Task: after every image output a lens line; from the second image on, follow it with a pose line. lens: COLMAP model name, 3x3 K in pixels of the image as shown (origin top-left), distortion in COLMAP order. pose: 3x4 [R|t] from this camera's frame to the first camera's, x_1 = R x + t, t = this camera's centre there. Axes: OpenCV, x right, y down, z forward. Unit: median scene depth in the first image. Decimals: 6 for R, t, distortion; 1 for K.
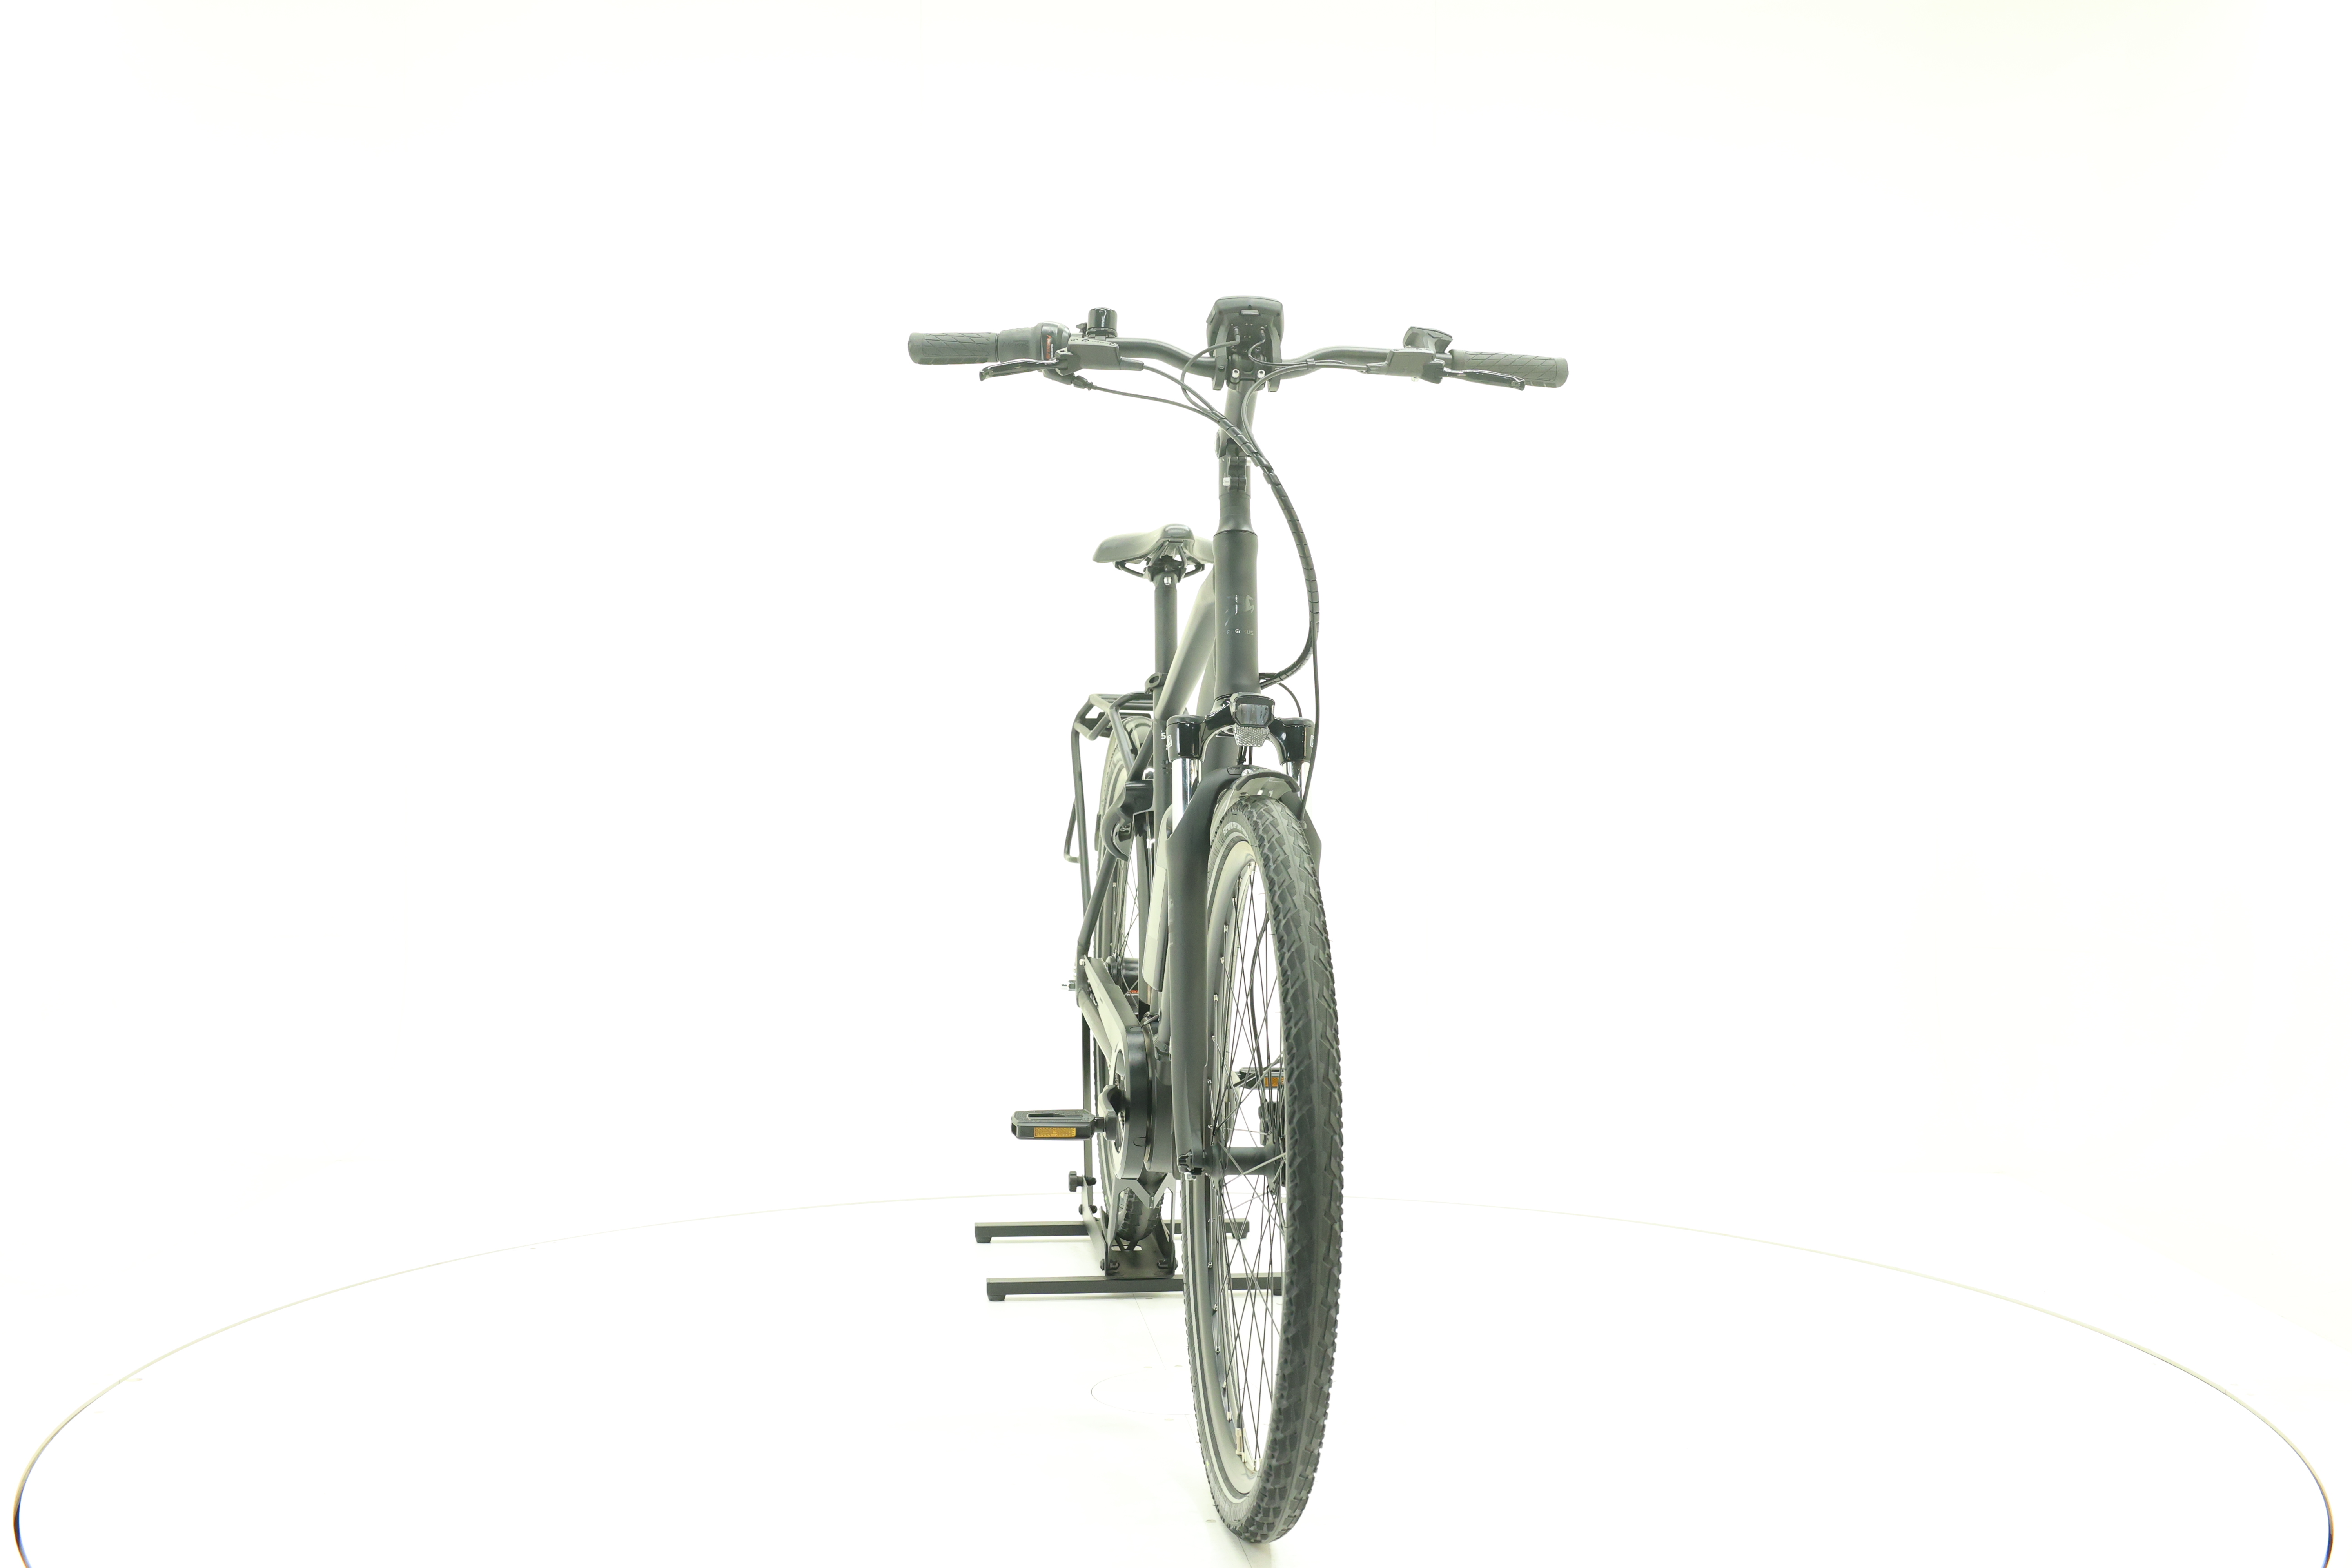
lens RADIAL K [[2499.6, 0, 1183.0], [0, 2499.6, 773.8], [0, 0, 1]] dist [-0.015913, 0.000000]
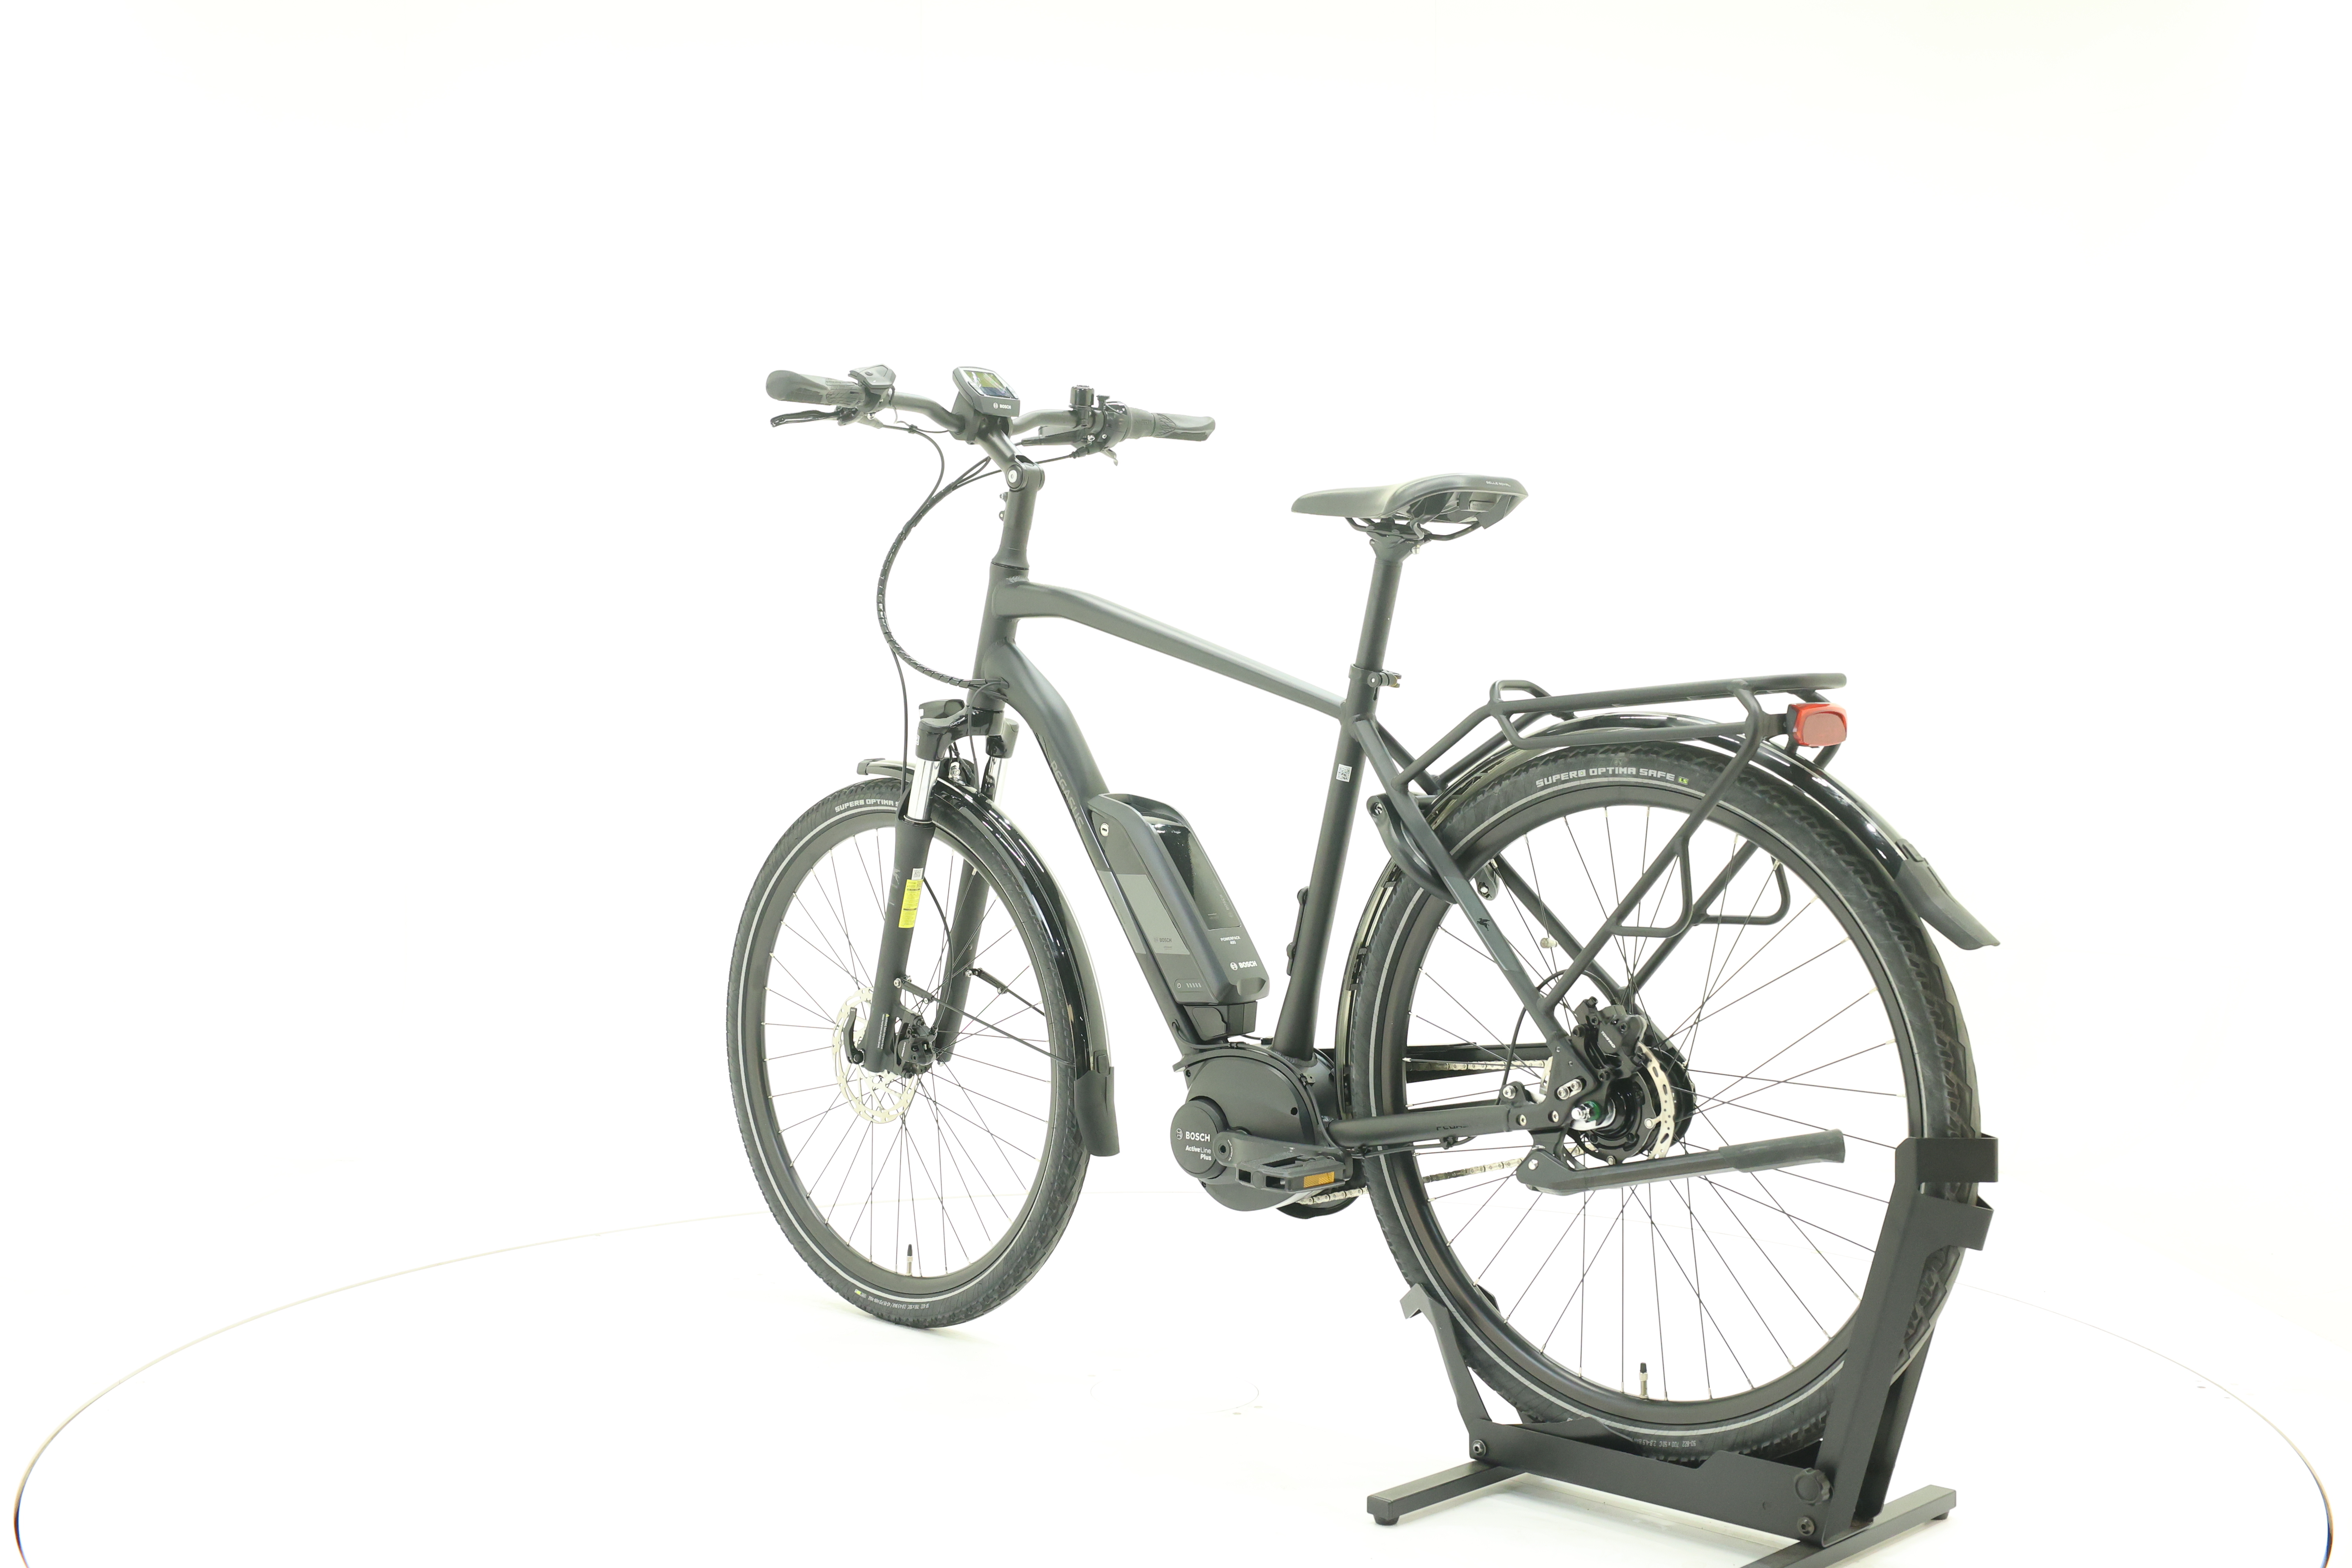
lens RADIAL K [[2499.6, 0, 1170.6], [0, 2499.6, 781.1], [0, 0, 1]] dist [-0.015913, 0.000000]
pose [[-0.780113, 0.003874, -0.625627, 0.701043], [-0.018392, 0.999407, 0.029122, -0.029301], [0.625369, 0.034225, -0.779579, 1.990923]]
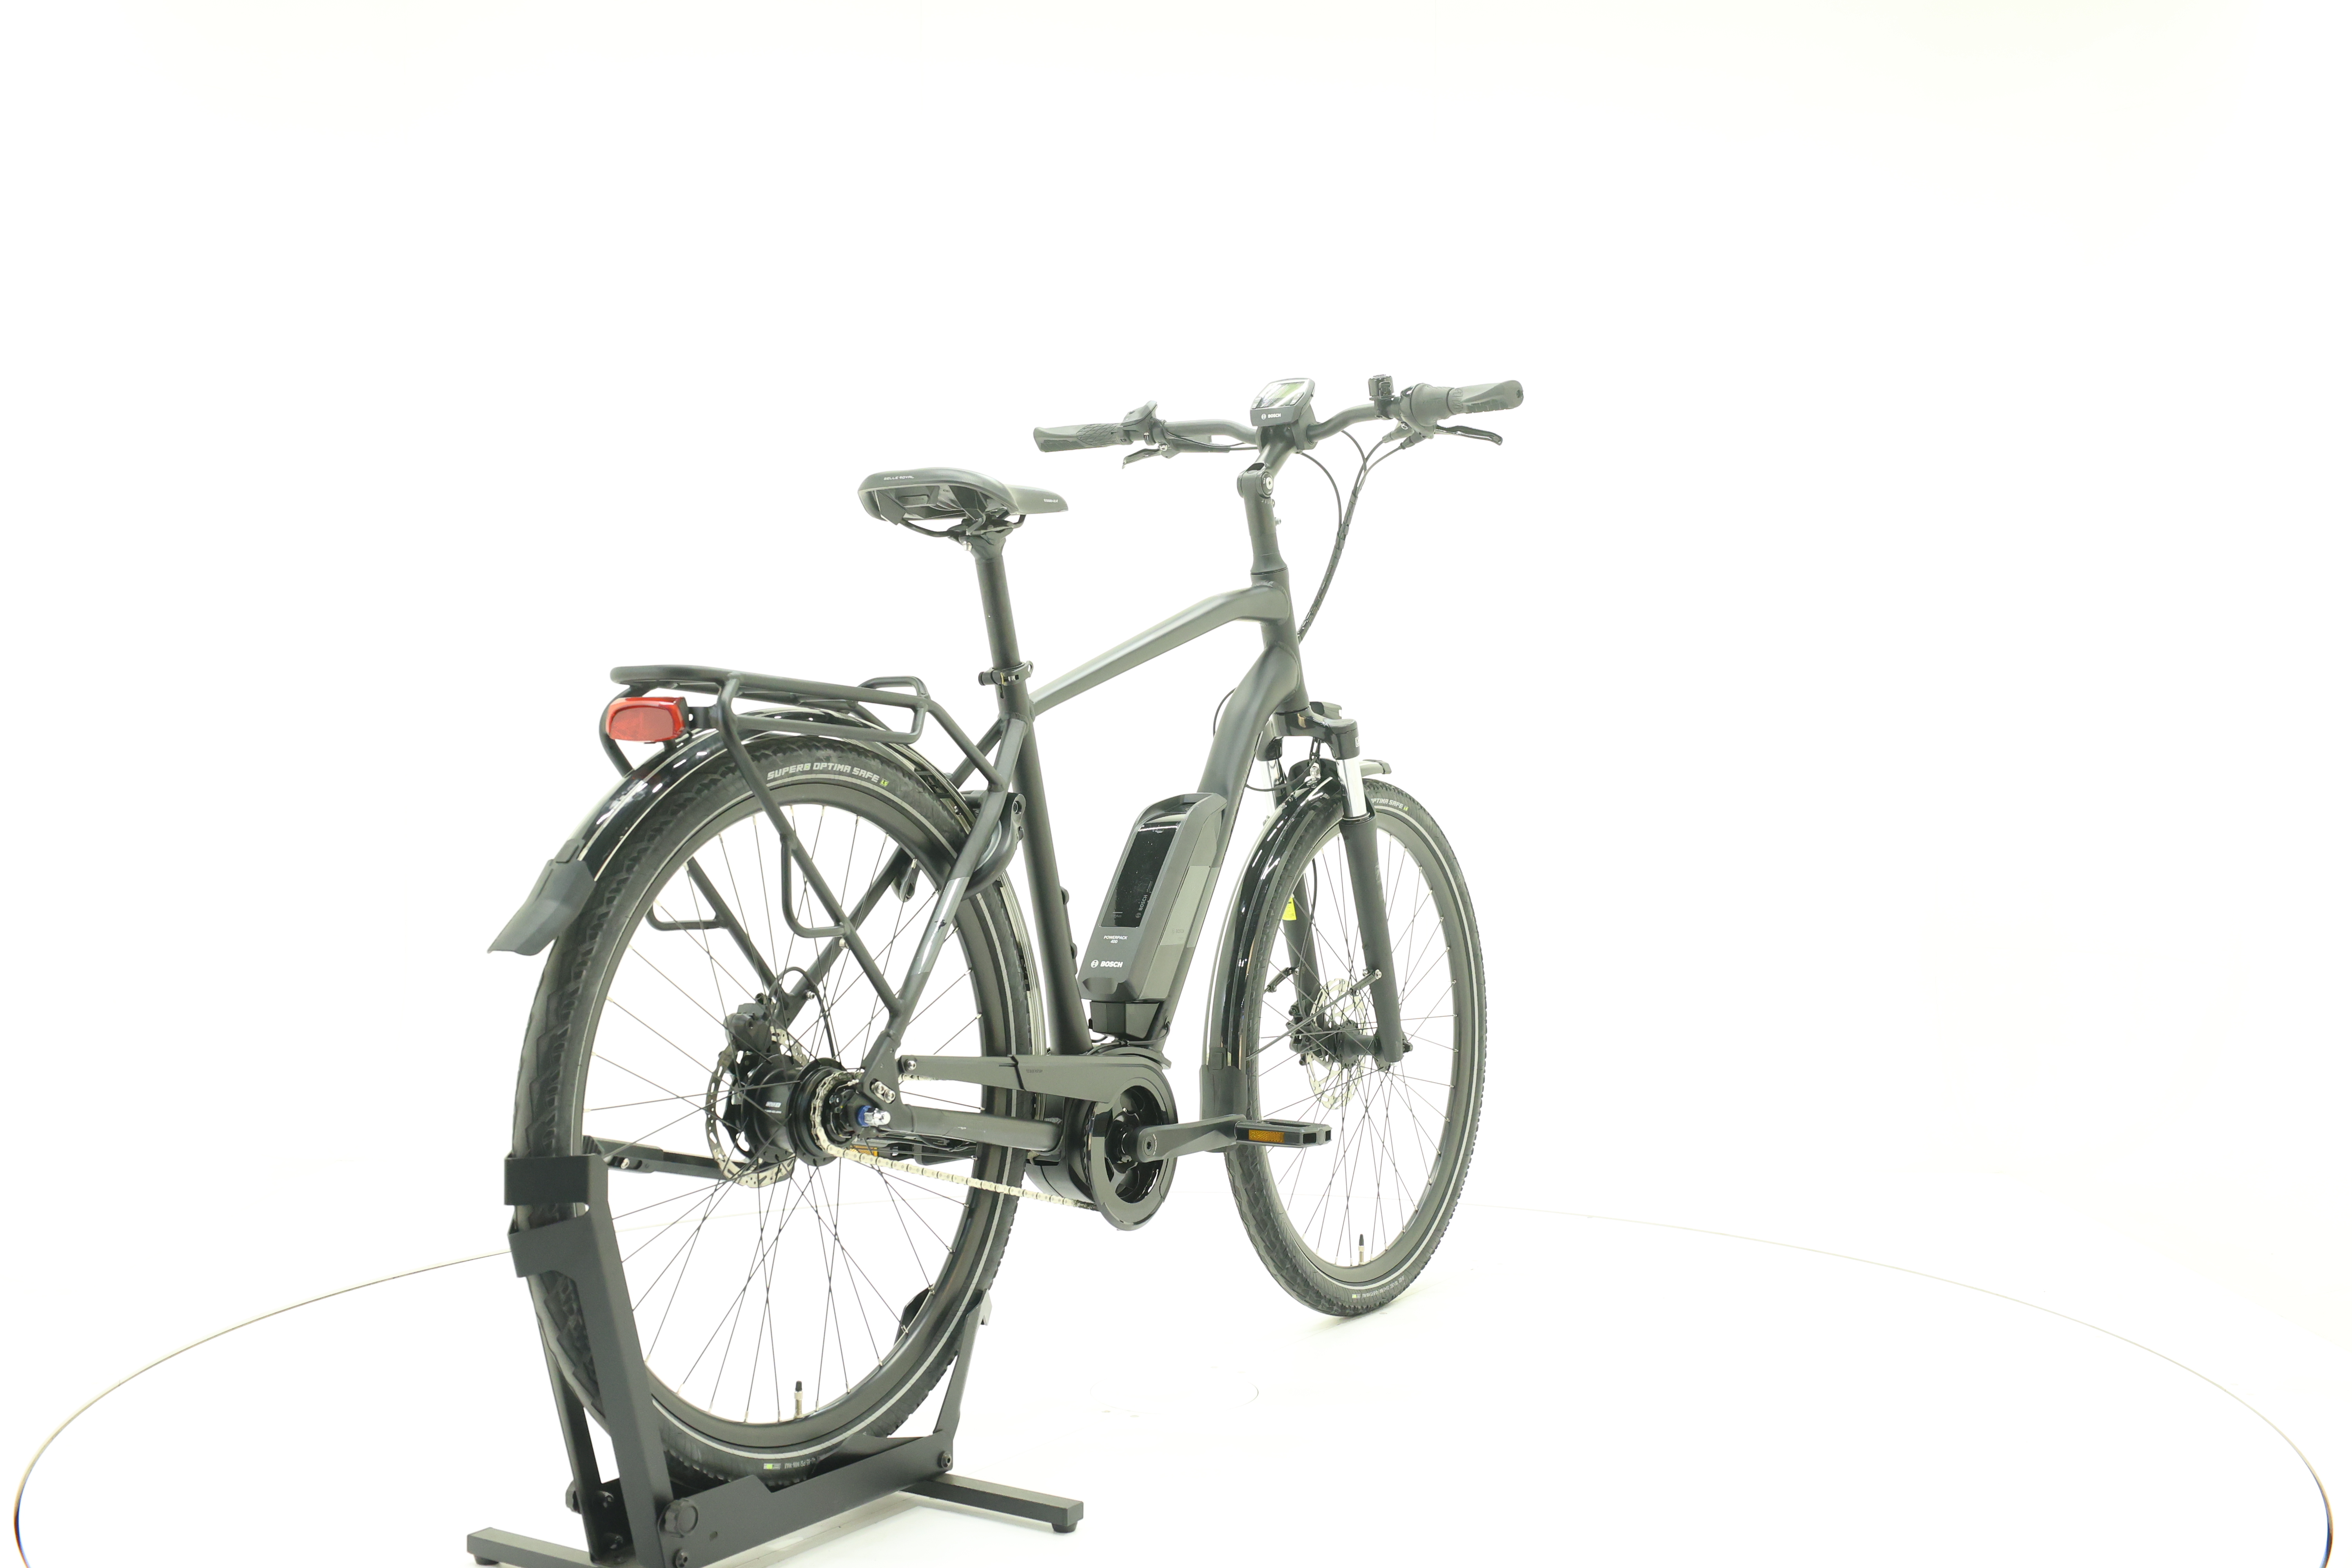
lens RADIAL K [[2499.6, 0, 1171.0], [0, 2499.6, 784.5], [0, 0, 1]] dist [-0.015913, 0.000000]
pose [[-0.771717, -0.020605, 0.635633, -0.711832], [0.003321, 0.999331, 0.036427, -0.036166], [-0.635958, 0.030222, -0.771132, 1.985167]]
